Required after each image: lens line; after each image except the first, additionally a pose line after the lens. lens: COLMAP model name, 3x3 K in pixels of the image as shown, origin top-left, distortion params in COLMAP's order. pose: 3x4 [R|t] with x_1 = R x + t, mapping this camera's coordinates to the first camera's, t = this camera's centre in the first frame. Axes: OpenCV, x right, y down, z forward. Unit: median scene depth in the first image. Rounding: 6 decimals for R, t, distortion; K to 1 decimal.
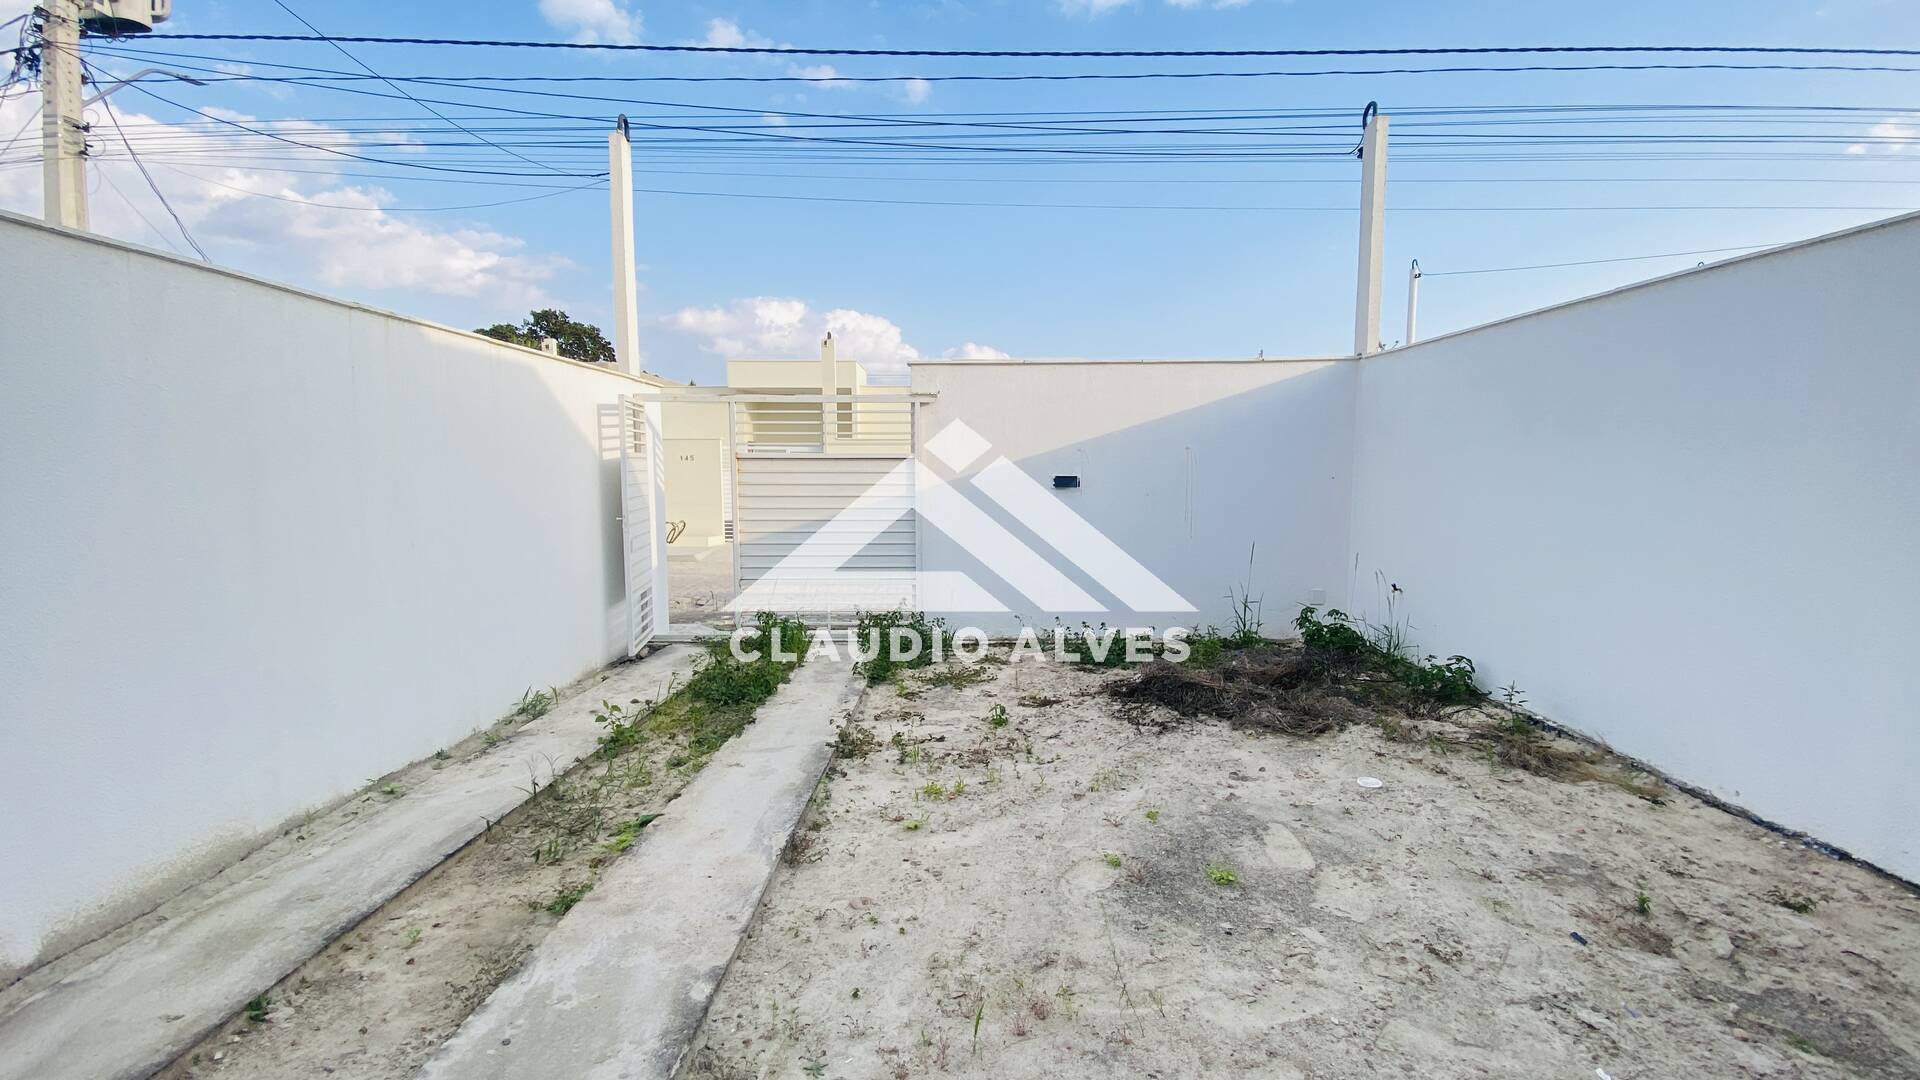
lens RADIAL K [[784.7, 0, 949.0], [0, 784.7, 531.2], [0, 0, 1]] dist [0.016344, -0.021385]
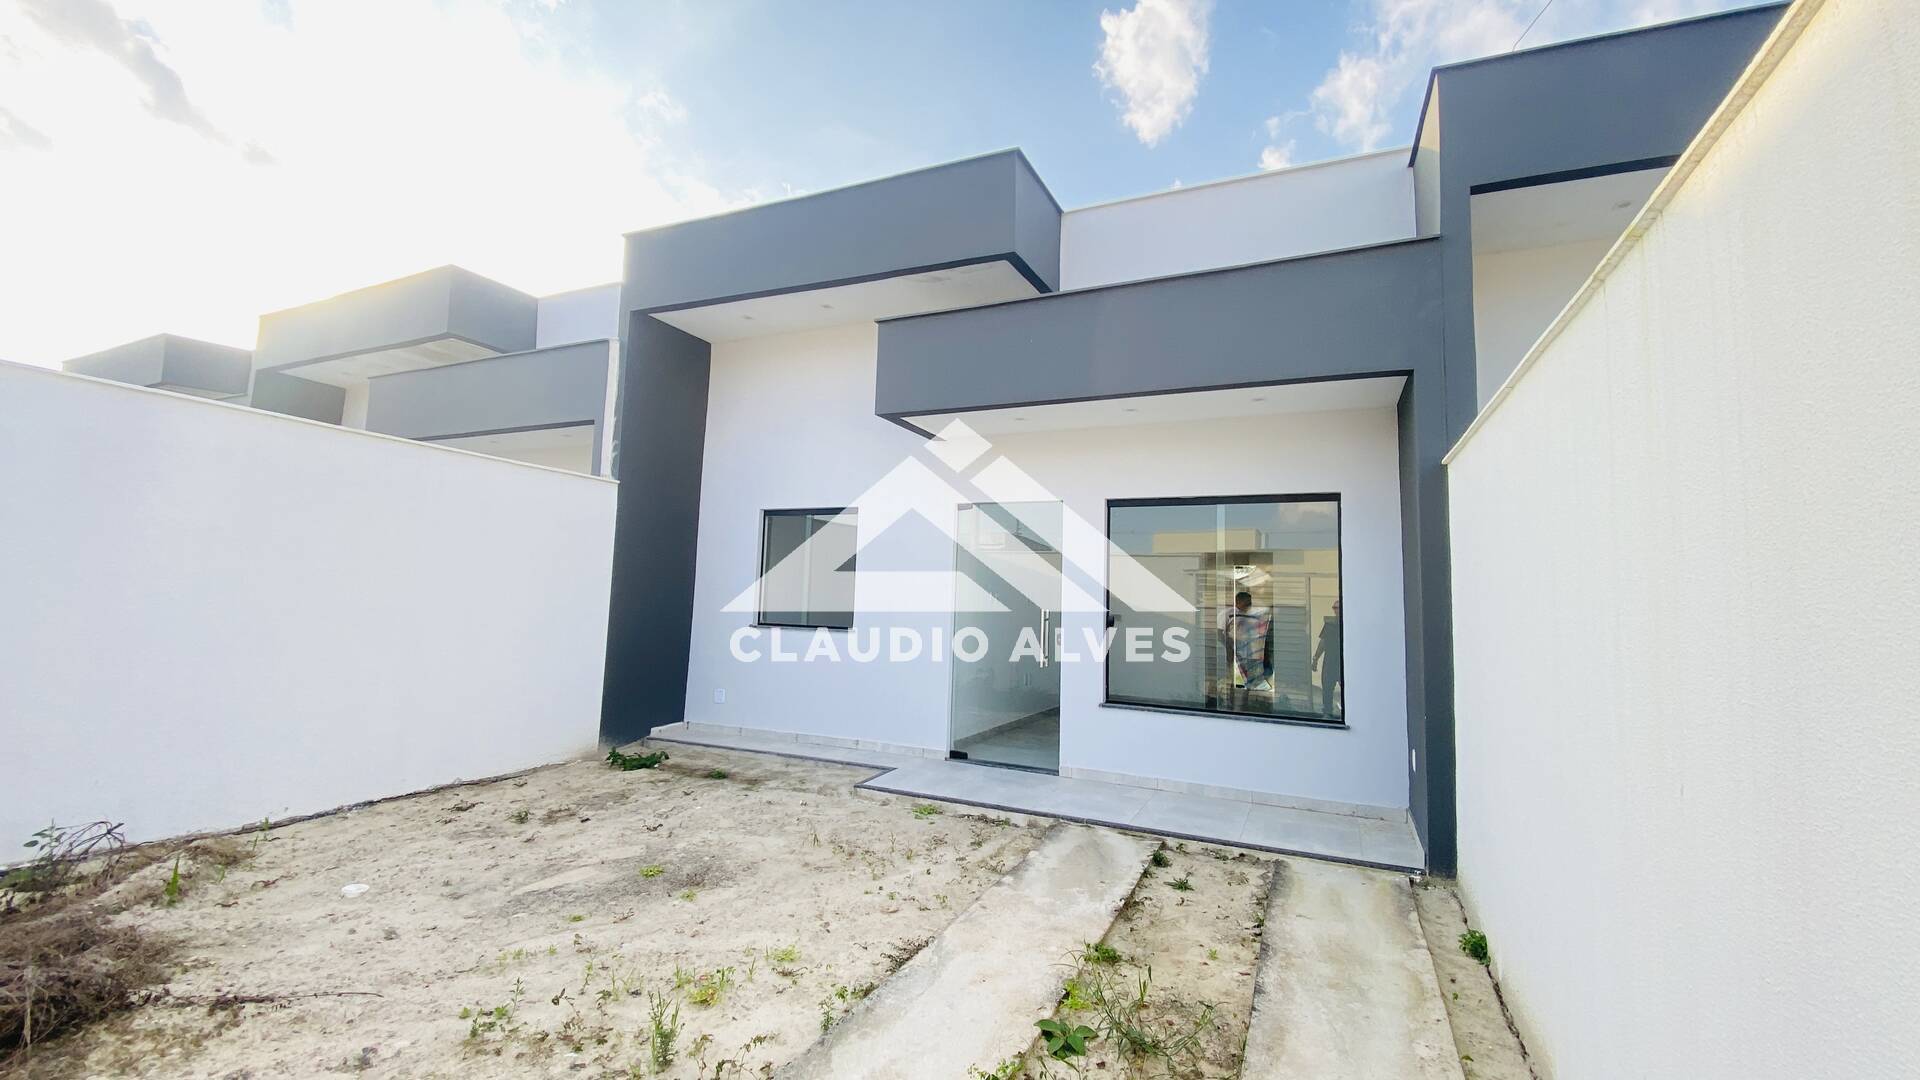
lens RADIAL K [[784.7, 0, 949.0], [0, 784.7, 531.2], [0, 0, 1]] dist [0.016344, -0.021385]
pose [[-0.912061, 0.011699, 0.409888, -0.673955], [0.006044, 0.999868, -0.015089, -0.135301], [-0.410011, -0.011285, -0.912011, 1.939189]]
